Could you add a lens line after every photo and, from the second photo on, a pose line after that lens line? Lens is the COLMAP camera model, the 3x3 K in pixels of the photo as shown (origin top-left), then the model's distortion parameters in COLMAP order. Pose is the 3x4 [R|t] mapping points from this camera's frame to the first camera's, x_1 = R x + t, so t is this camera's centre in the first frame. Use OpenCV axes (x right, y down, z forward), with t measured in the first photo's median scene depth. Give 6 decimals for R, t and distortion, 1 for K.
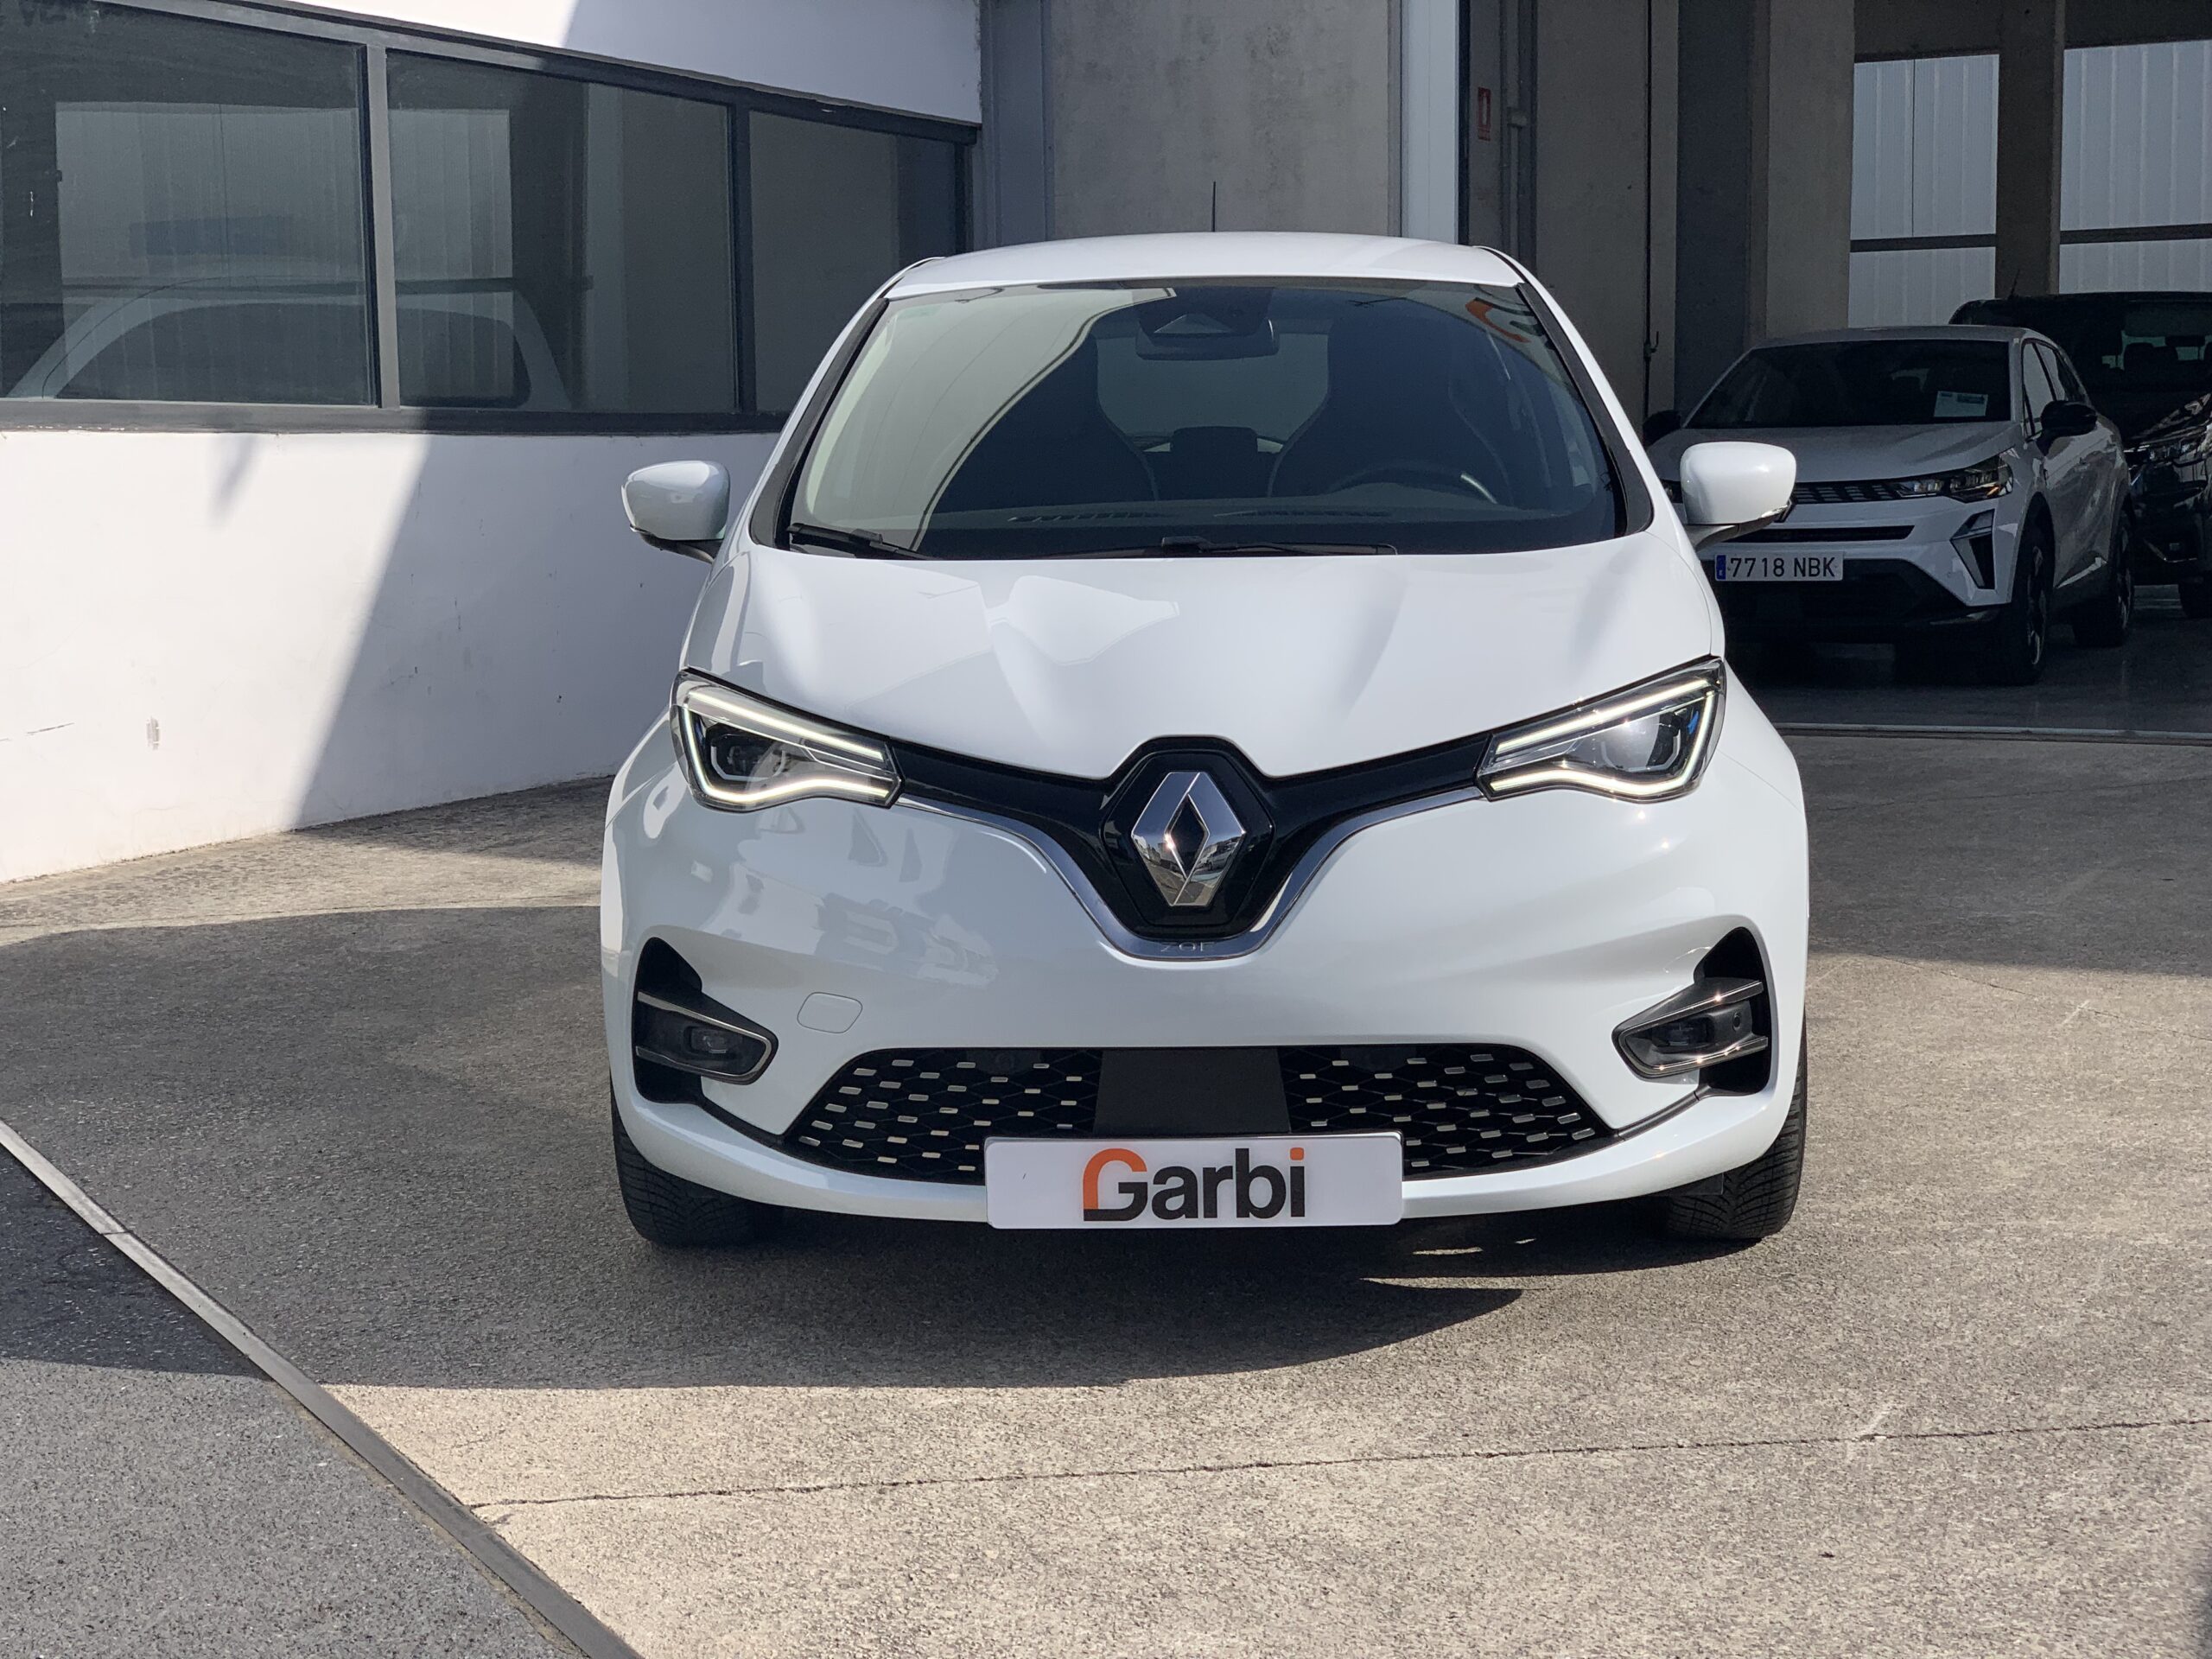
lens RADIAL K [[3368.2, 0, 1102.2], [0, 3368.2, 845.3], [0, 0, 1]] dist [0.047963, 0.000000]
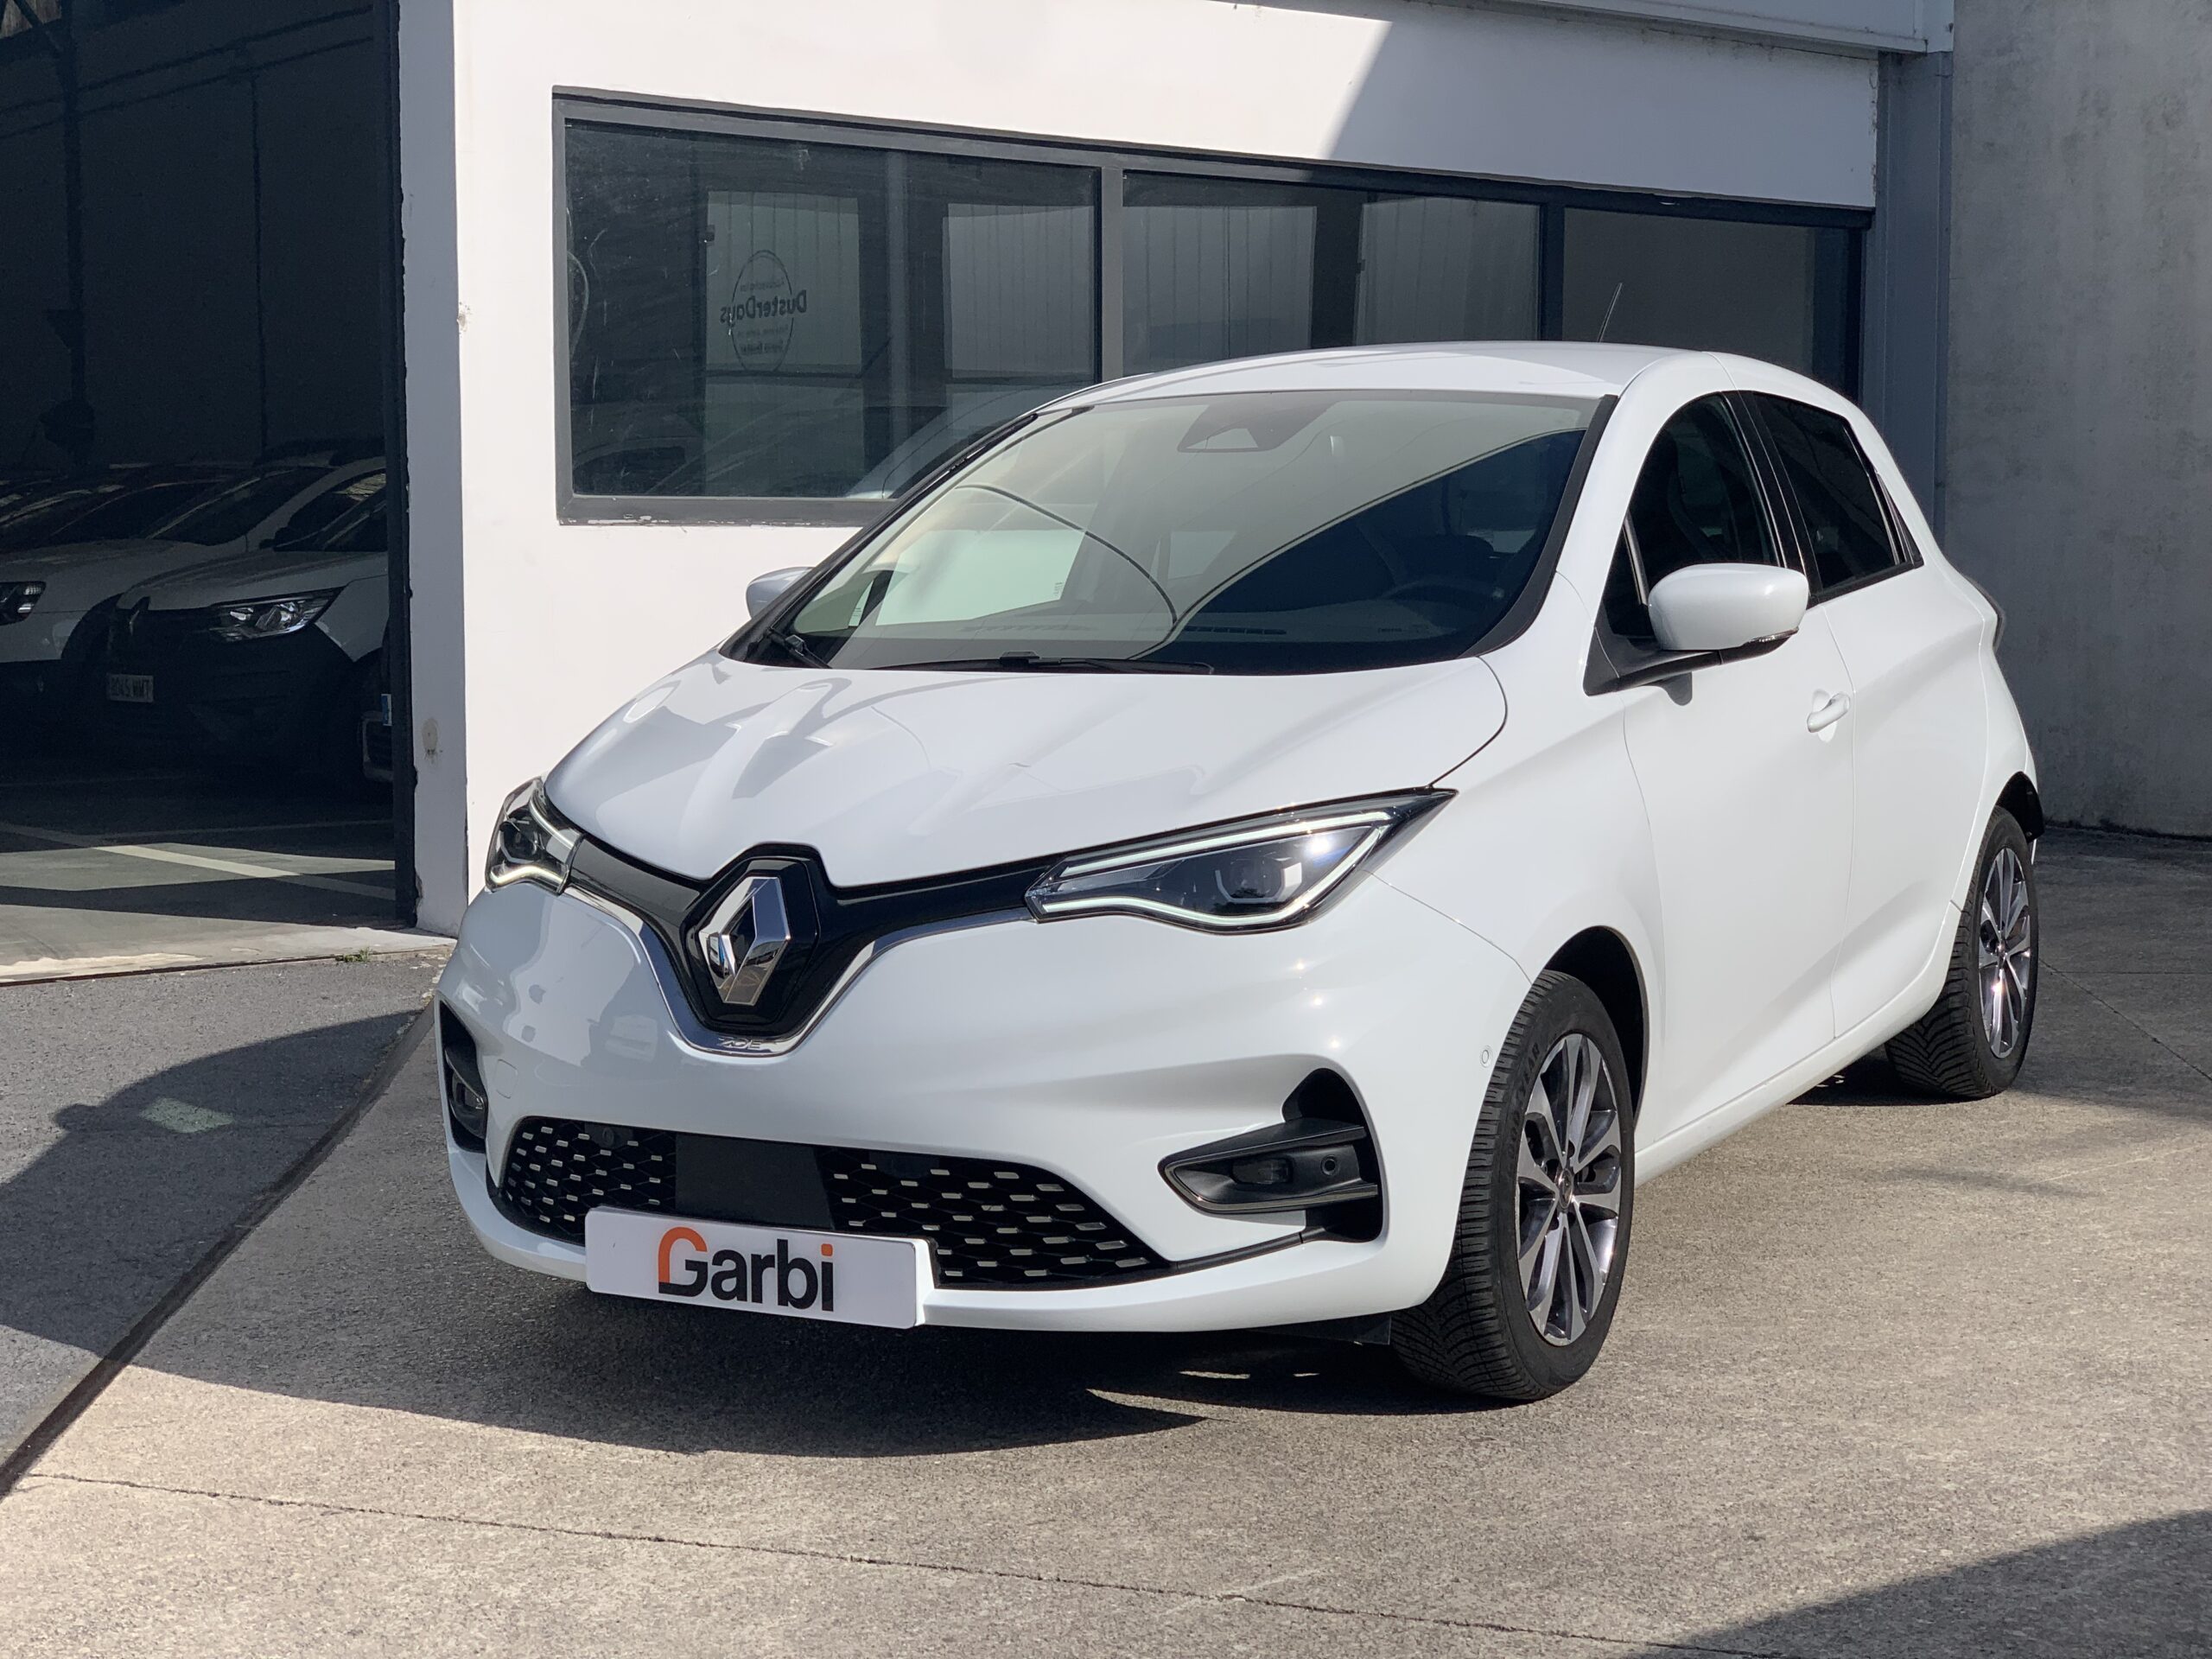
lens RADIAL K [[3368.2, 0, 1108.5], [0, 3368.2, 811.5], [0, 0, 1]] dist [0.047963, 0.000000]
pose [[0.893828, 0.047514, -0.445885, 0.560274], [-0.060916, 0.998018, -0.015764, -0.030595], [0.444253, 0.041252, 0.894951, 0.096678]]
